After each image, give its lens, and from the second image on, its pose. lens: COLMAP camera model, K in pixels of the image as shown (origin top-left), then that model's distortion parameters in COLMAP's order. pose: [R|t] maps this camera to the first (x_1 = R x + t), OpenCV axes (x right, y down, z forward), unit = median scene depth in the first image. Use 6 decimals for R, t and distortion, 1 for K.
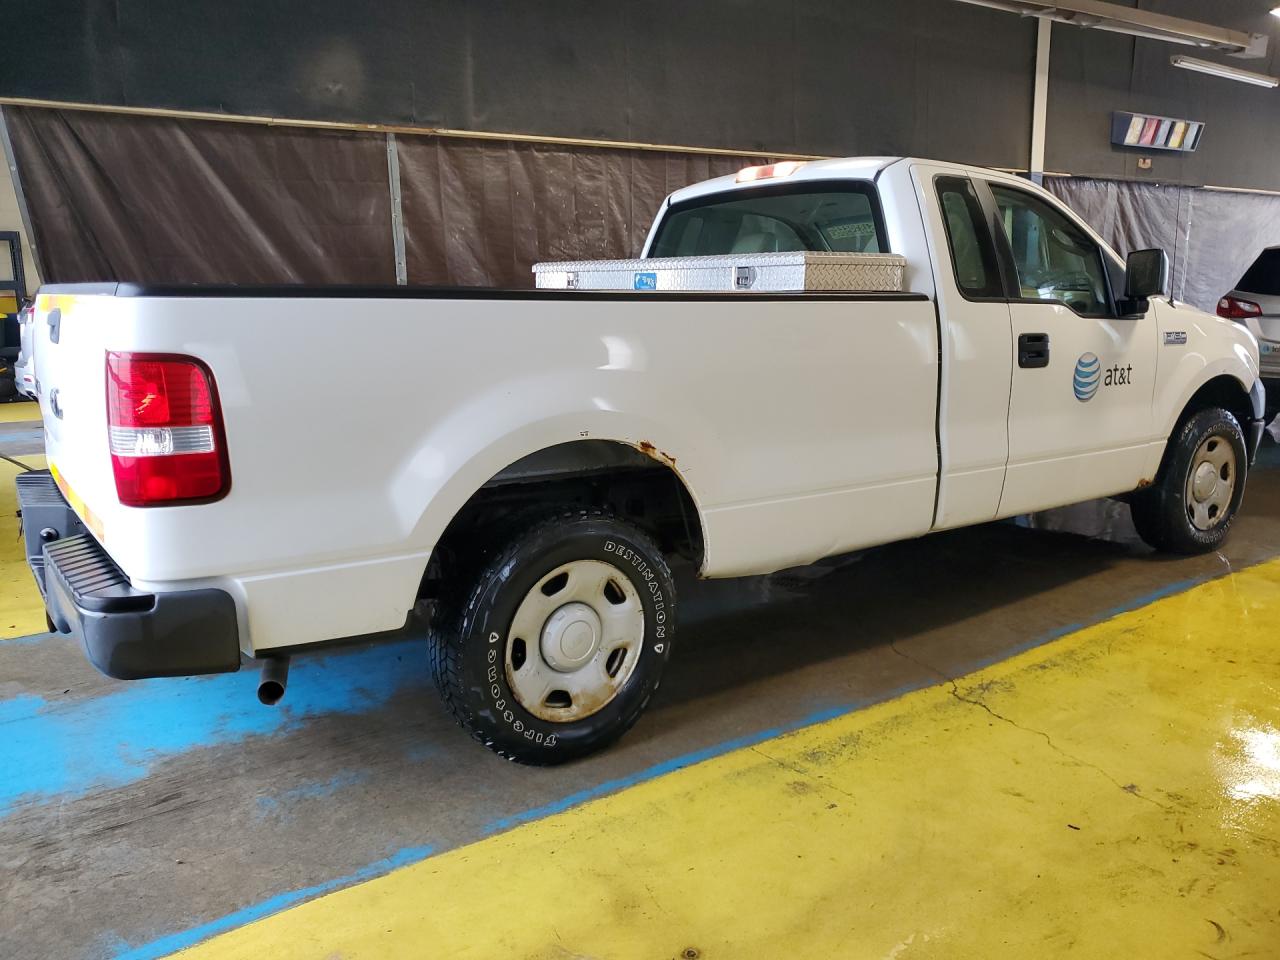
lens RADIAL K [[1031.5, 0, 640.0], [0, 1031.5, 480.0], [0, 0, 1]] dist [-0.011700, 0.058563]
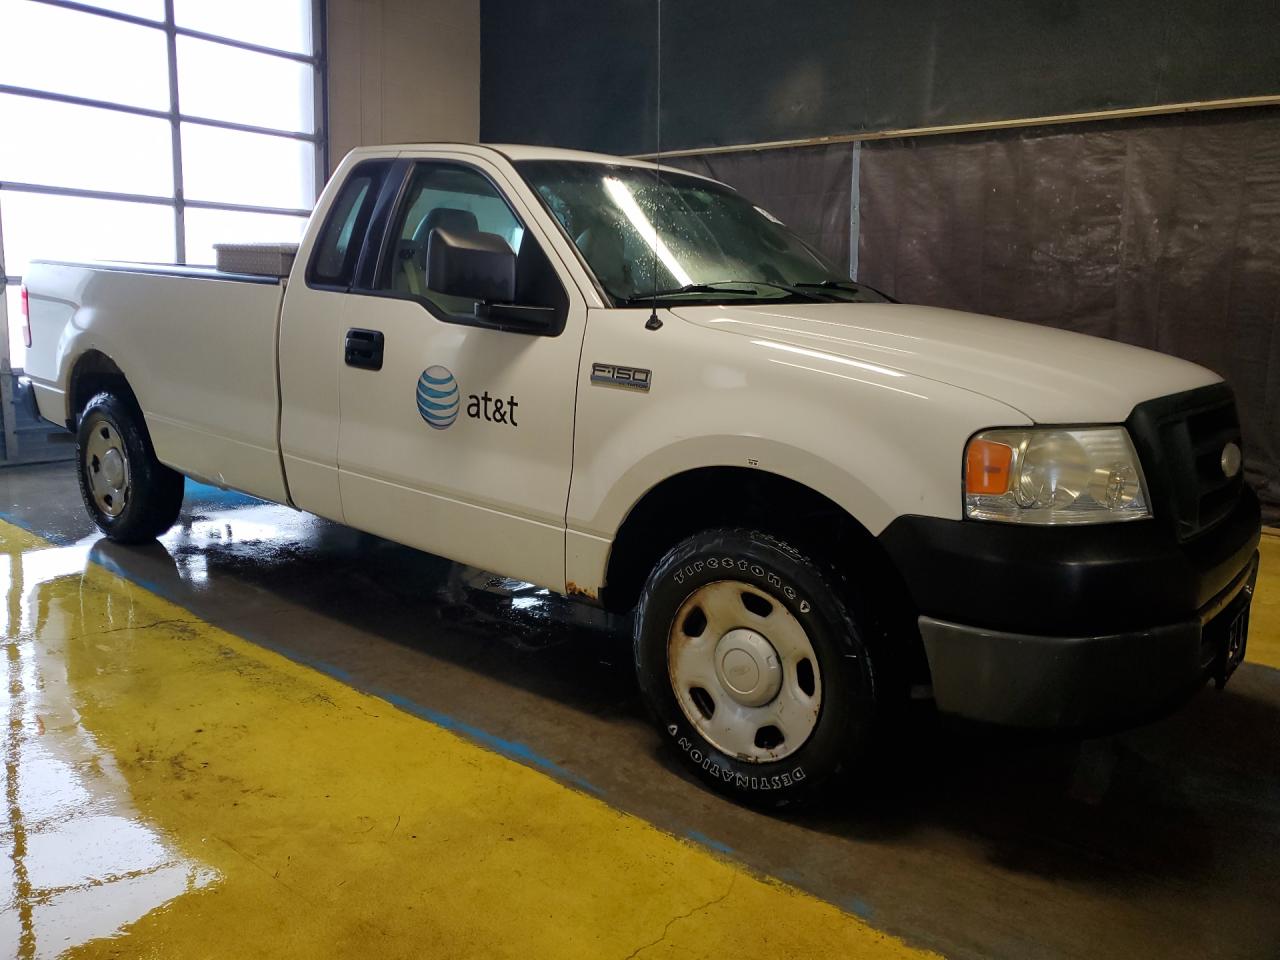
lens RADIAL K [[1031.5, 0, 640.0], [0, 1031.5, 480.0], [0, 0, 1]] dist [-0.011700, 0.058563]
pose [[0.225033, 0.197432, -0.954139, 0.733934], [-0.220988, 0.964078, 0.147369, -0.112817], [0.948960, 0.177691, 0.260579, 0.573241]]
